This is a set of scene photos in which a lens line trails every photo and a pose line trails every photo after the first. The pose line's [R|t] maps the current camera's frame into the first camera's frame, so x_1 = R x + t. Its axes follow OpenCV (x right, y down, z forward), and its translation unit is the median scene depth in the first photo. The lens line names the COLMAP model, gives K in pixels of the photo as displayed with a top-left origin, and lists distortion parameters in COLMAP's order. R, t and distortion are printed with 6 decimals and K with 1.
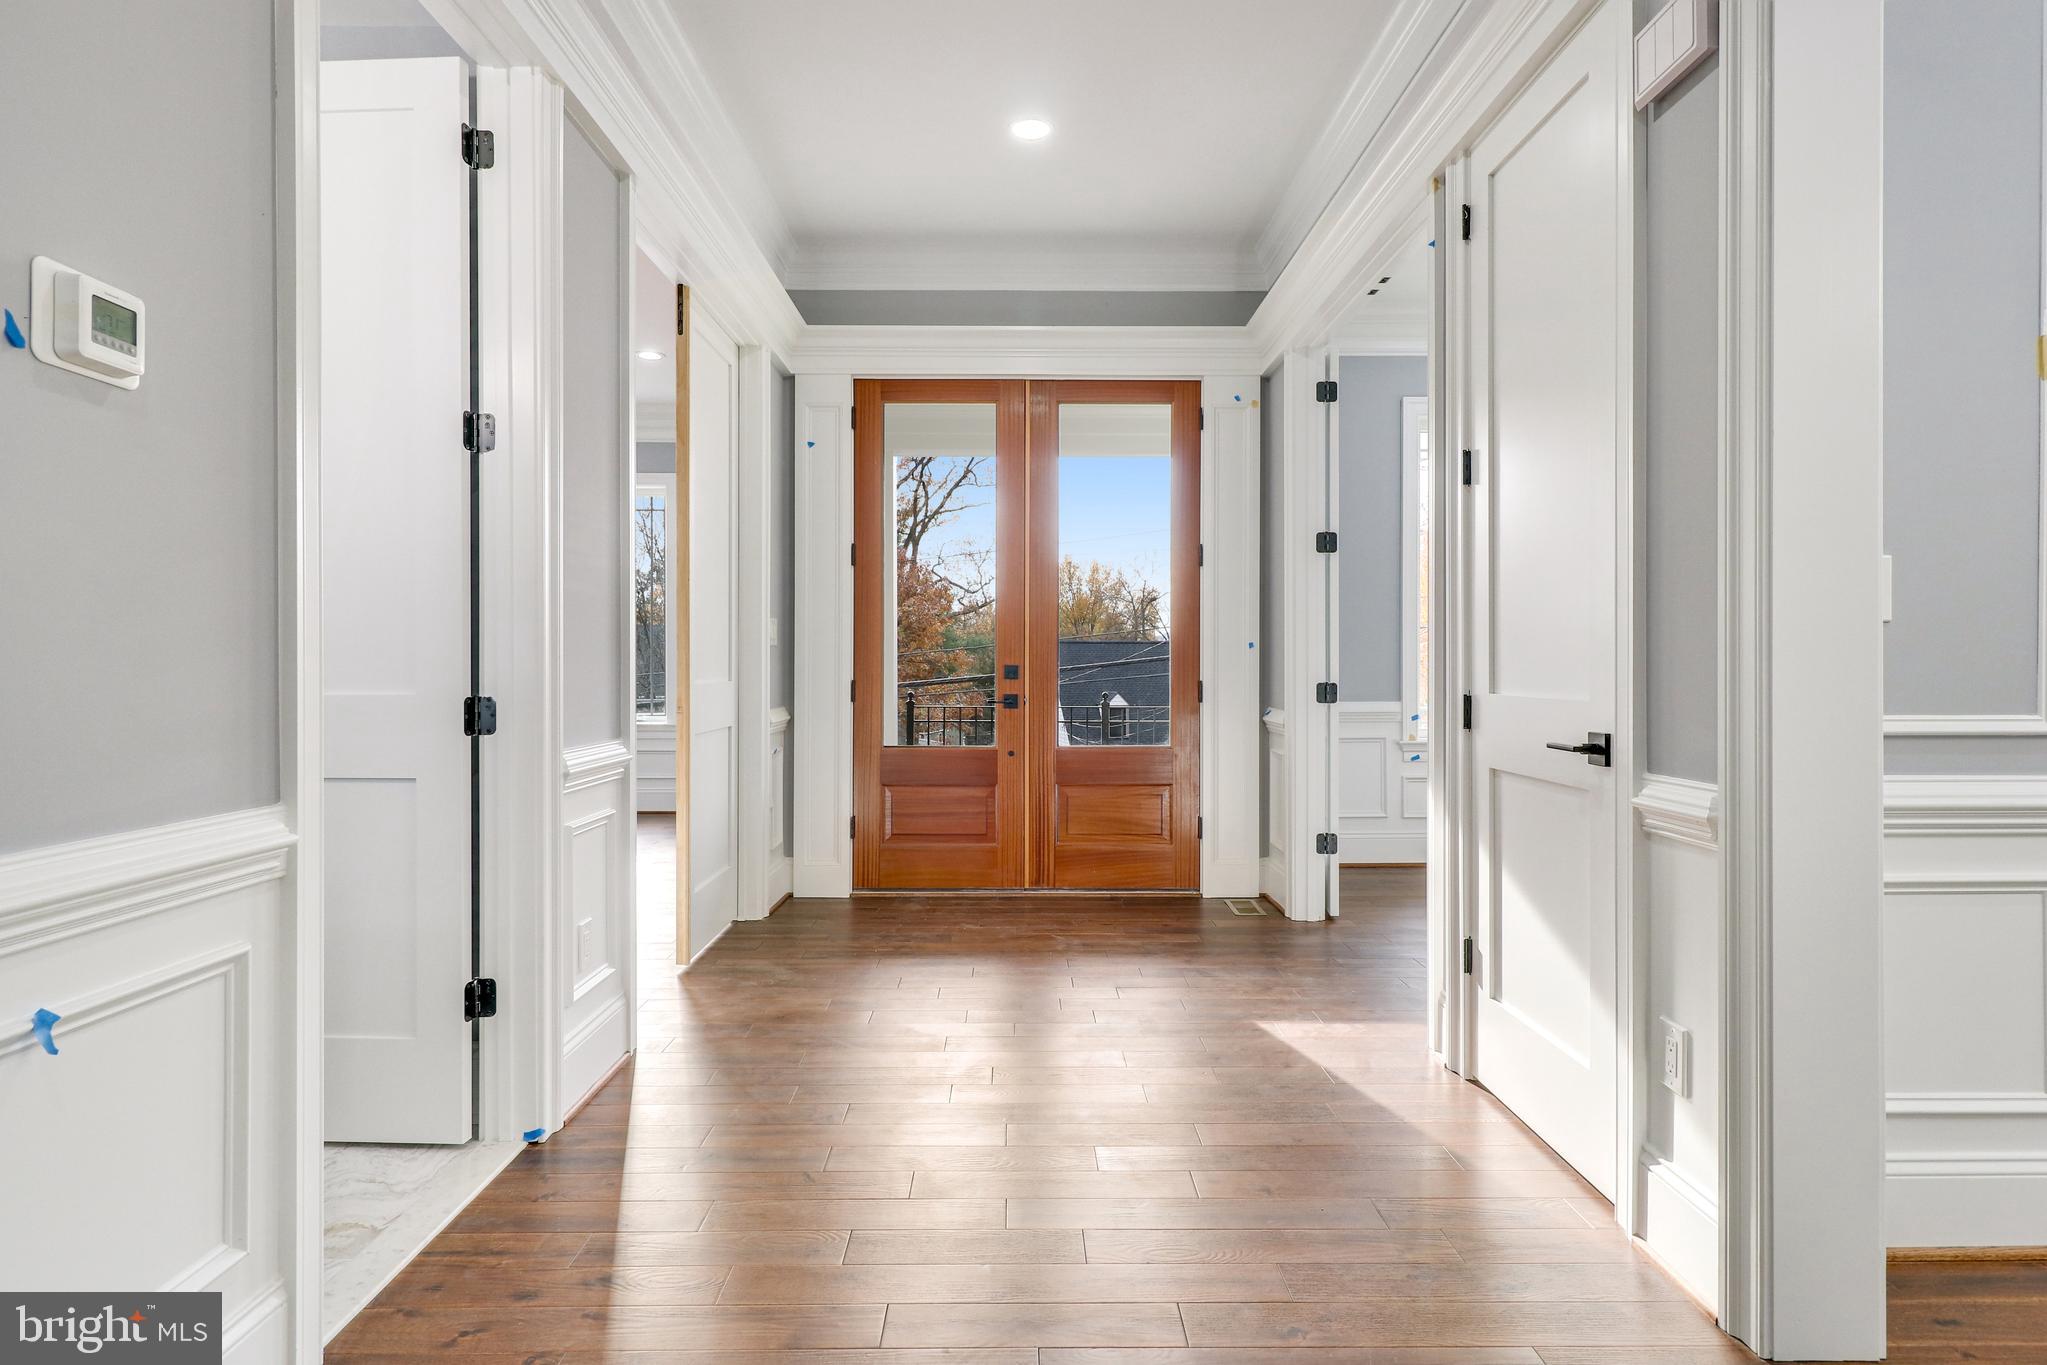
lens RADIAL K [[1105.7, 0, 1023.5], [0, 1105.7, 661.2], [0, 0, 1]] dist [0.004804, -0.001418]
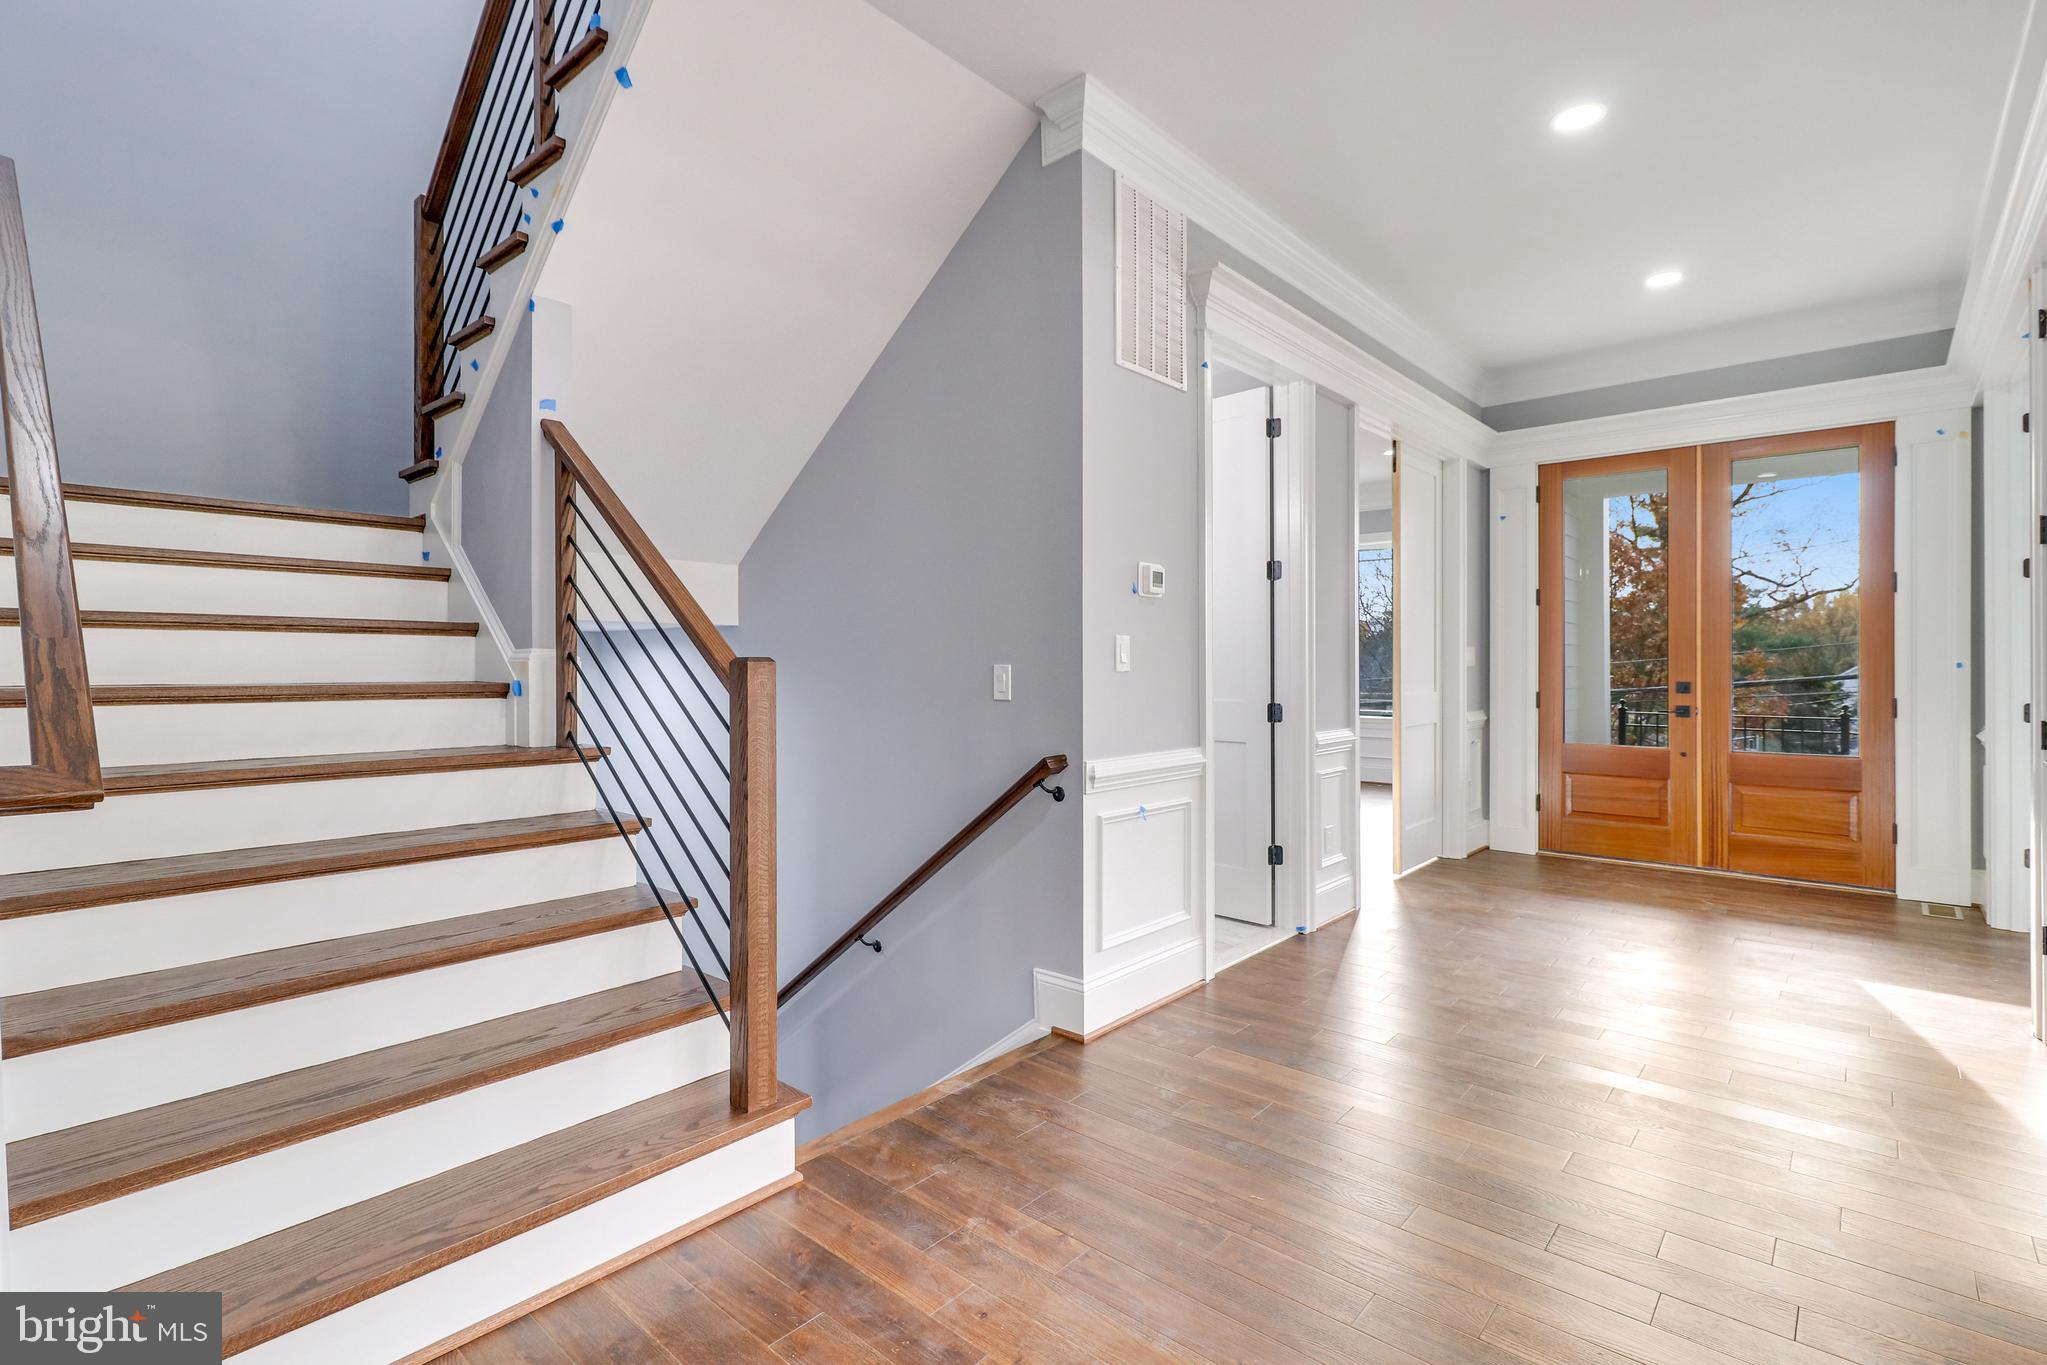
lens RADIAL K [[984.6, 0, 1006.6], [0, 984.6, 663.2], [0, 0, 1]] dist [-0.000670, -0.000004]
pose [[0.746115, -0.000902, -0.665817, 0.165229], [0.002874, 0.999994, 0.001865, -0.022359], [0.665811, -0.003305, 0.746113, -0.323566]]
